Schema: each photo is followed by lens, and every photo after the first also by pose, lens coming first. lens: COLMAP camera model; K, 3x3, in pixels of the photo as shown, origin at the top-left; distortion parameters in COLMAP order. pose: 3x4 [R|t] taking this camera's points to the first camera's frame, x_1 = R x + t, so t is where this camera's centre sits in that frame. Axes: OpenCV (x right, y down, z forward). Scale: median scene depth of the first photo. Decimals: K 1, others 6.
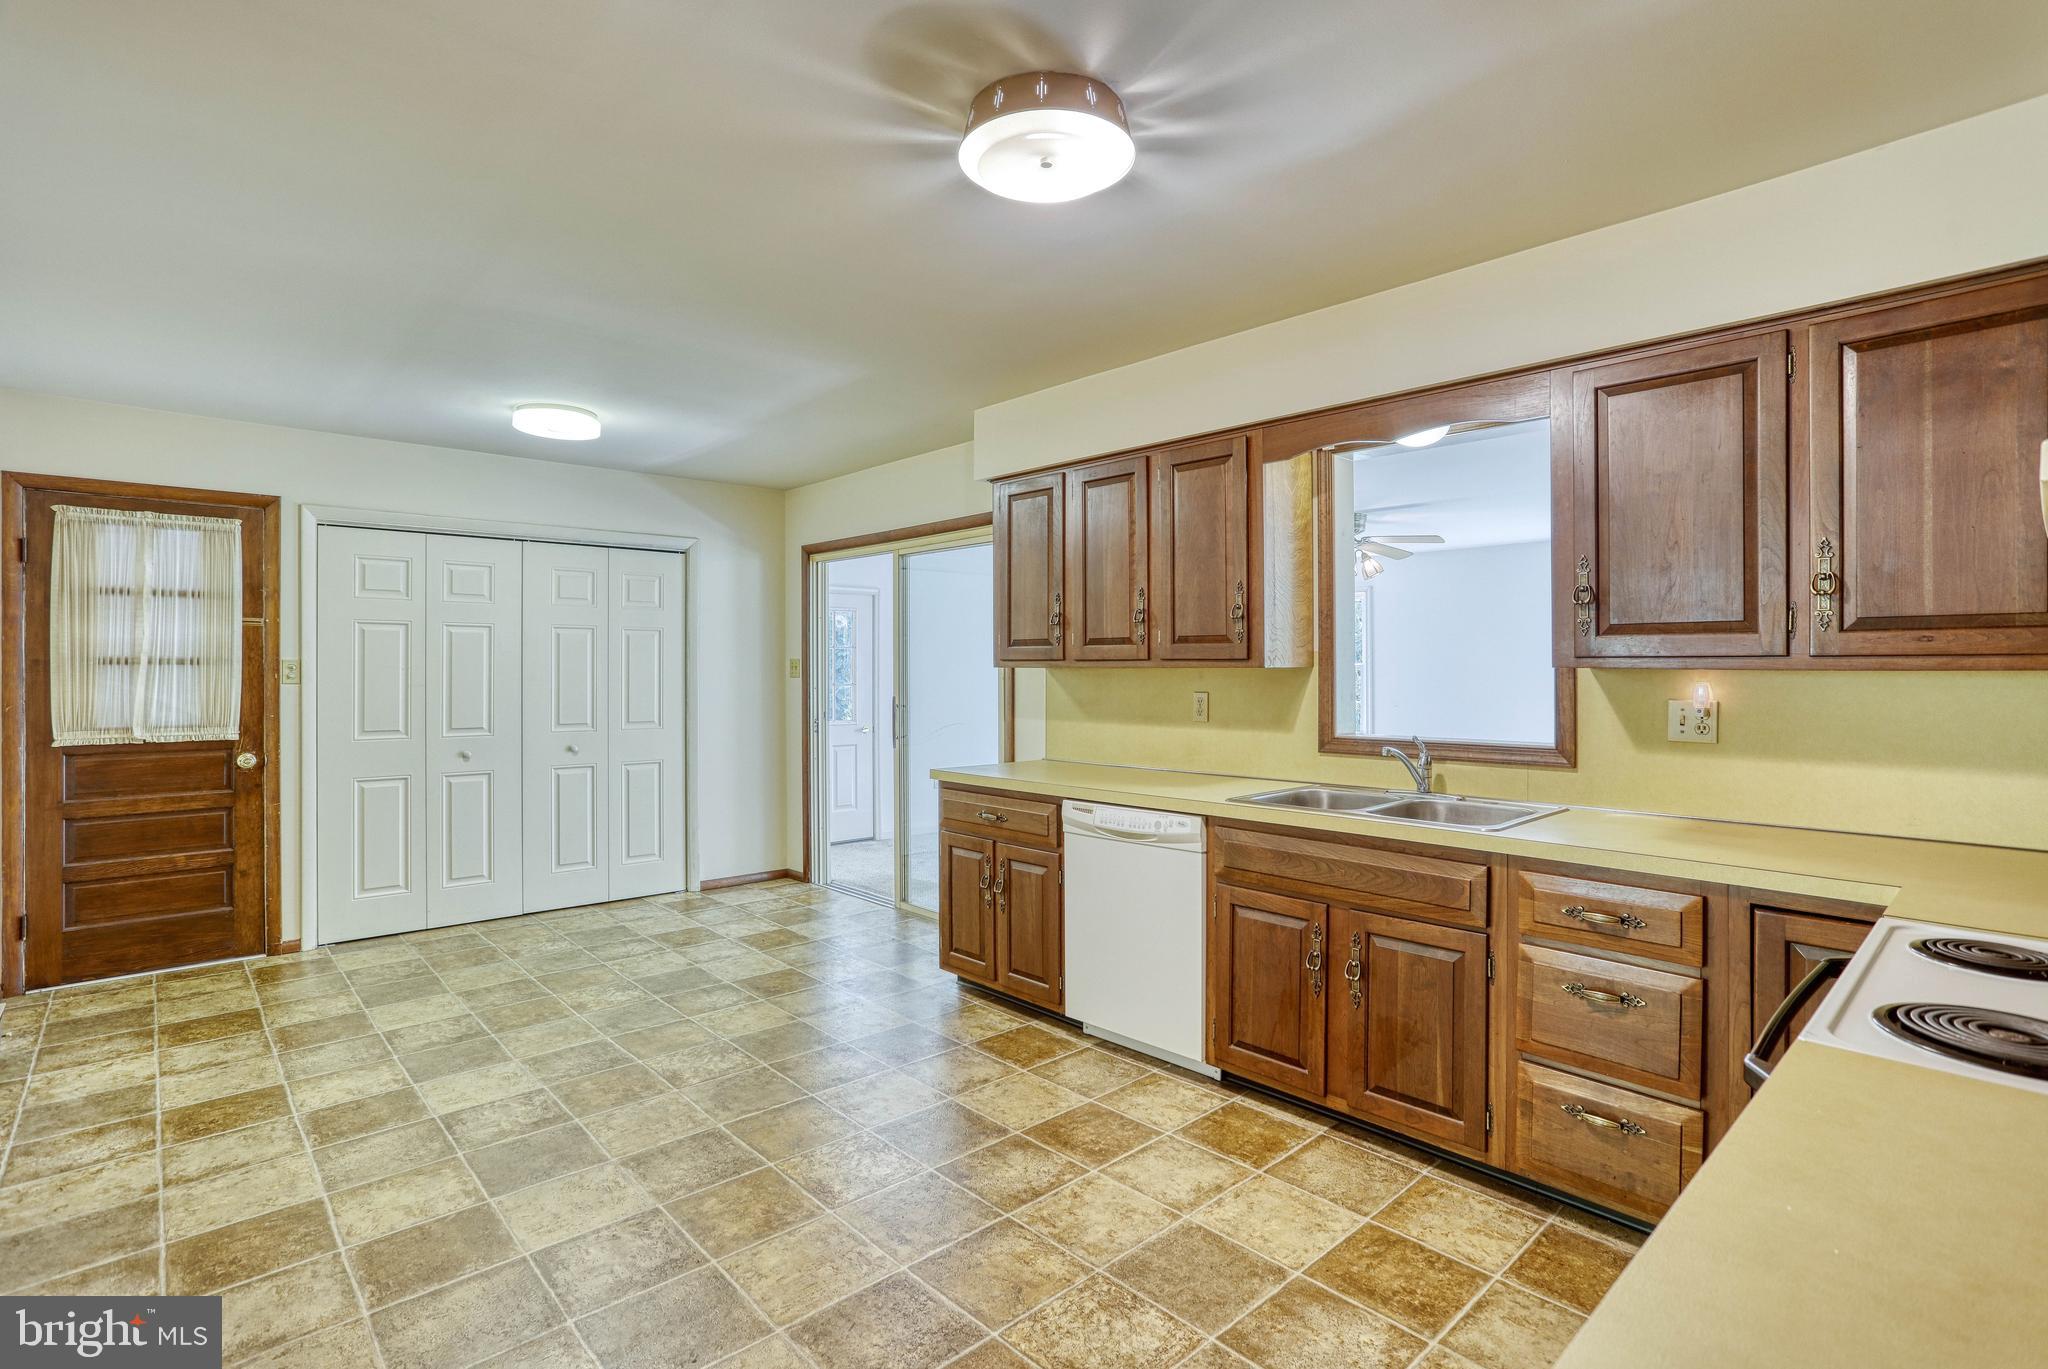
lens RADIAL K [[988.5, 0, 1030.0], [0, 988.5, 665.9], [0, 0, 1]] dist [-0.051273, 0.021333]
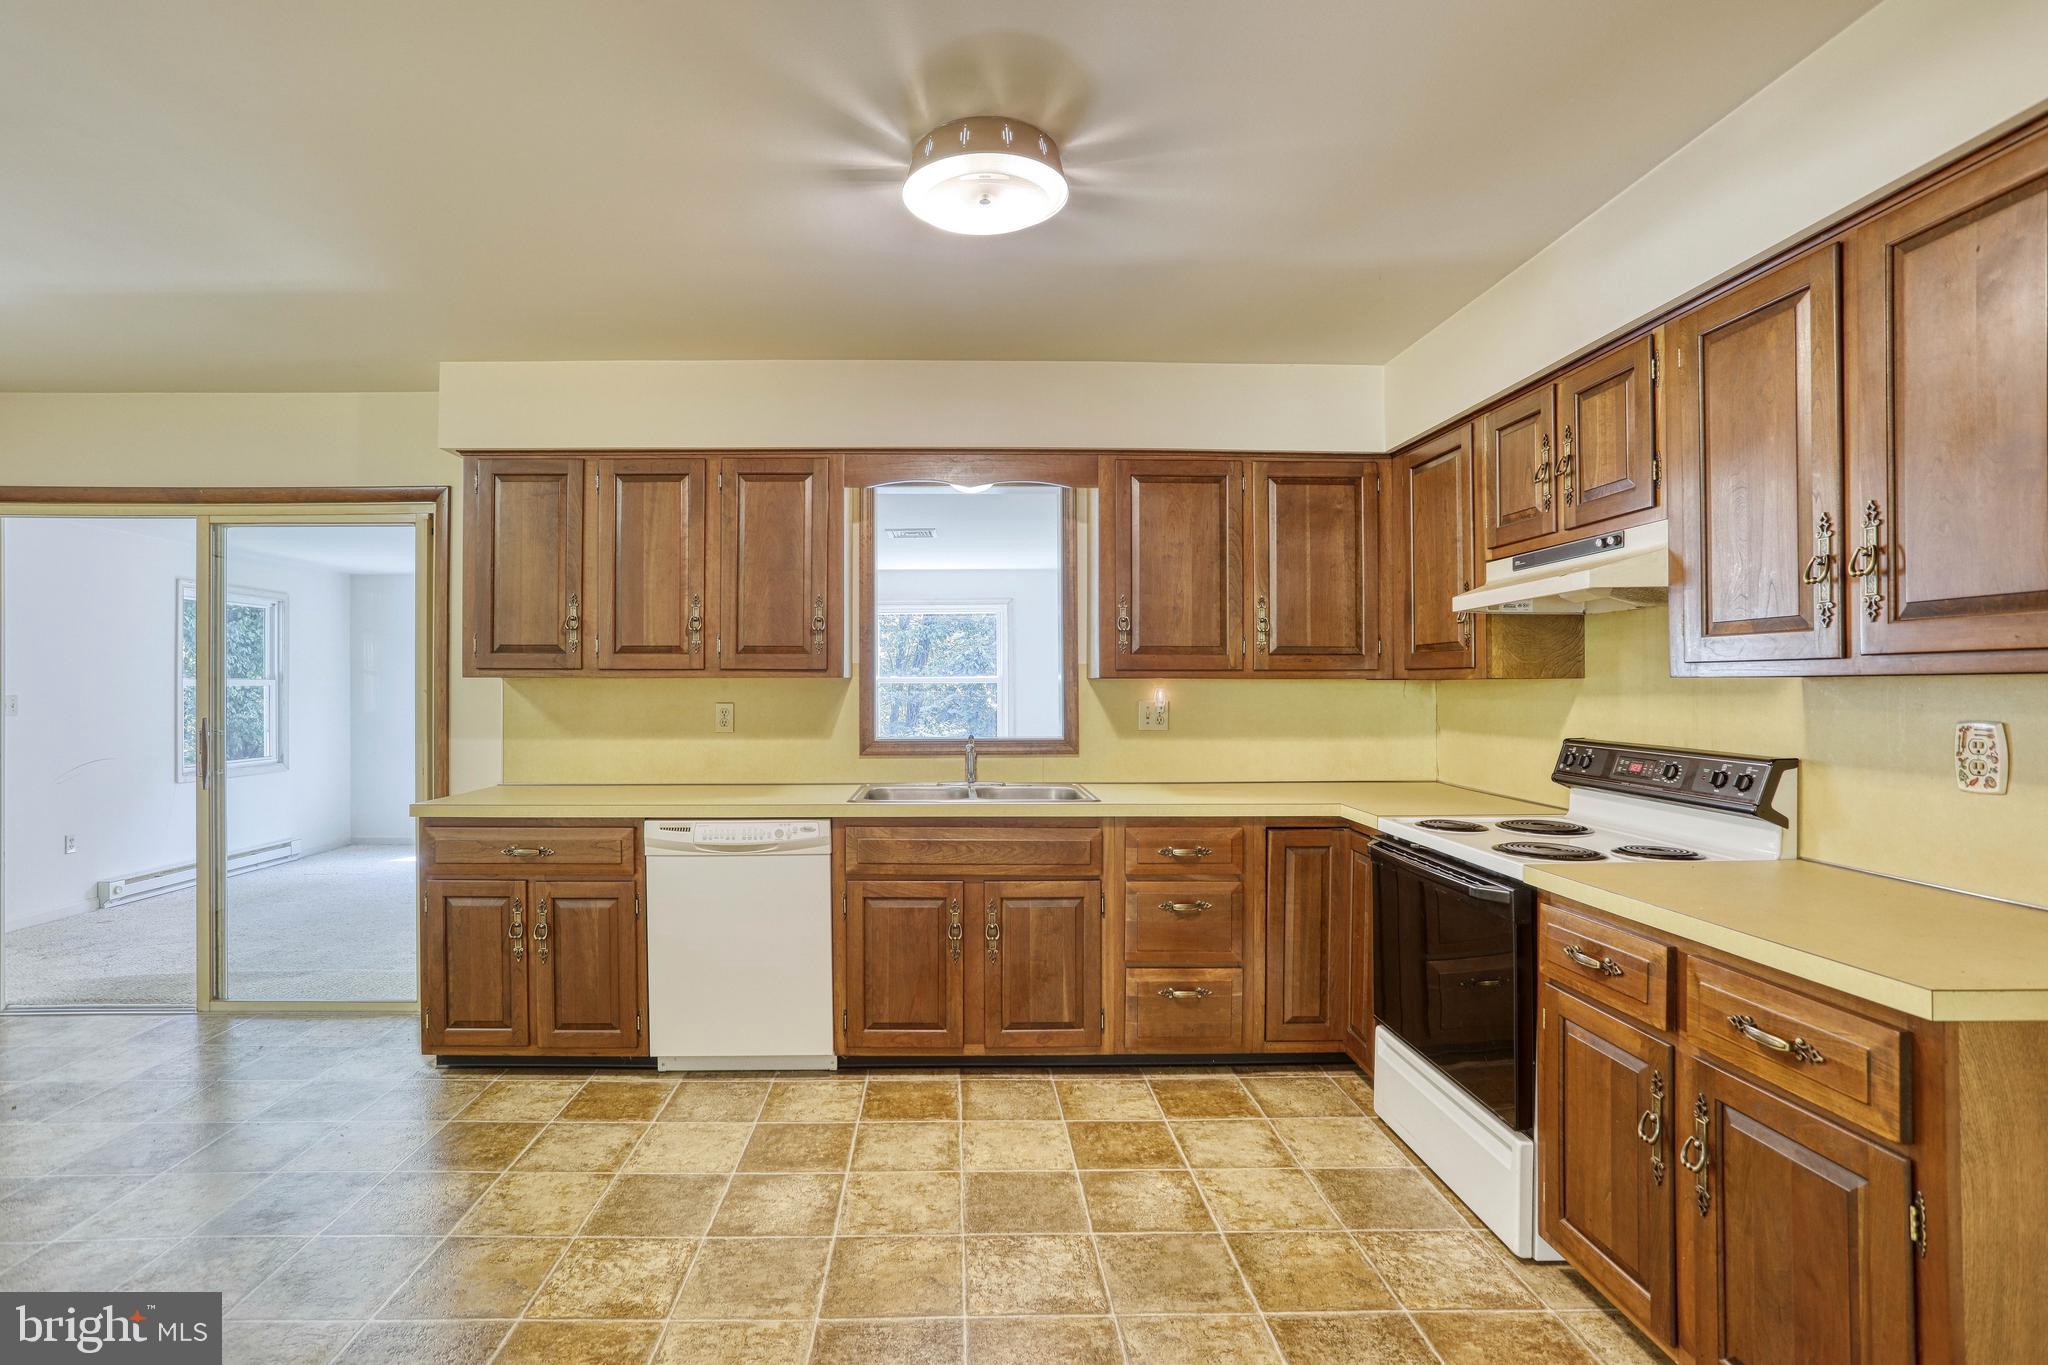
lens RADIAL K [[988.5, 0, 972.1], [0, 988.5, 680.3], [0, 0, 1]] dist [-0.051273, 0.021333]
pose [[0.664302, 0.005274, 0.747446, -0.545146], [-0.002194, 0.999985, -0.005107, 0.011229], [-0.747461, 0.001753, 0.664303, 0.207552]]
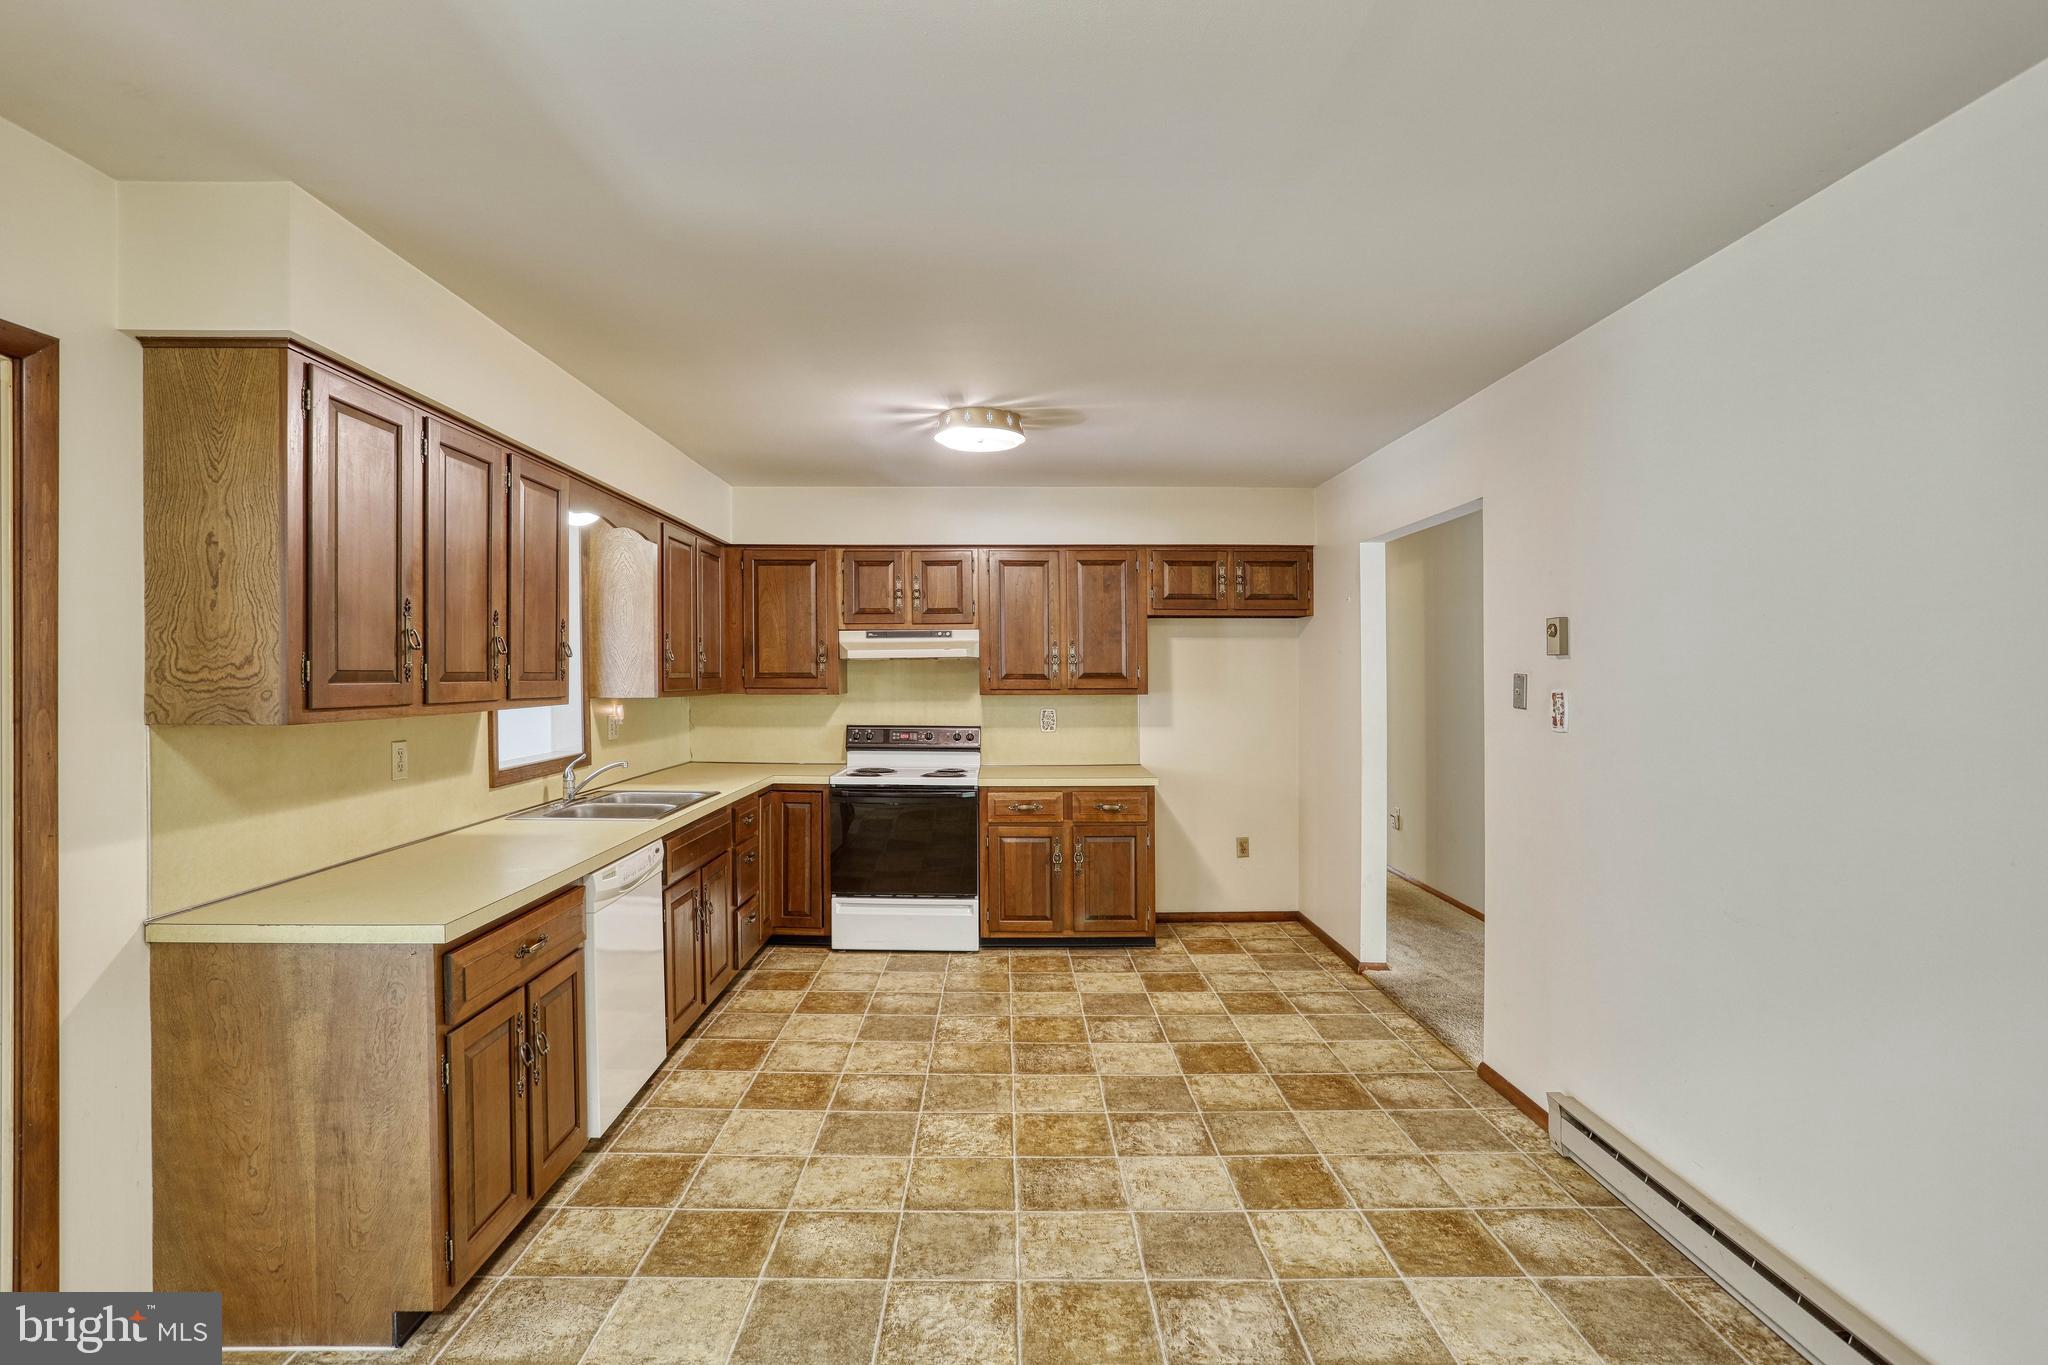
lens RADIAL K [[988.5, 0, 1007.7], [0, 988.5, 675.4], [0, 0, 1]] dist [-0.051273, 0.021333]
pose [[-0.739432, -0.003071, 0.673224, -0.921755], [-0.002906, 0.999995, 0.001370, -0.037301], [-0.673225, -0.000943, -0.739437, 1.669656]]
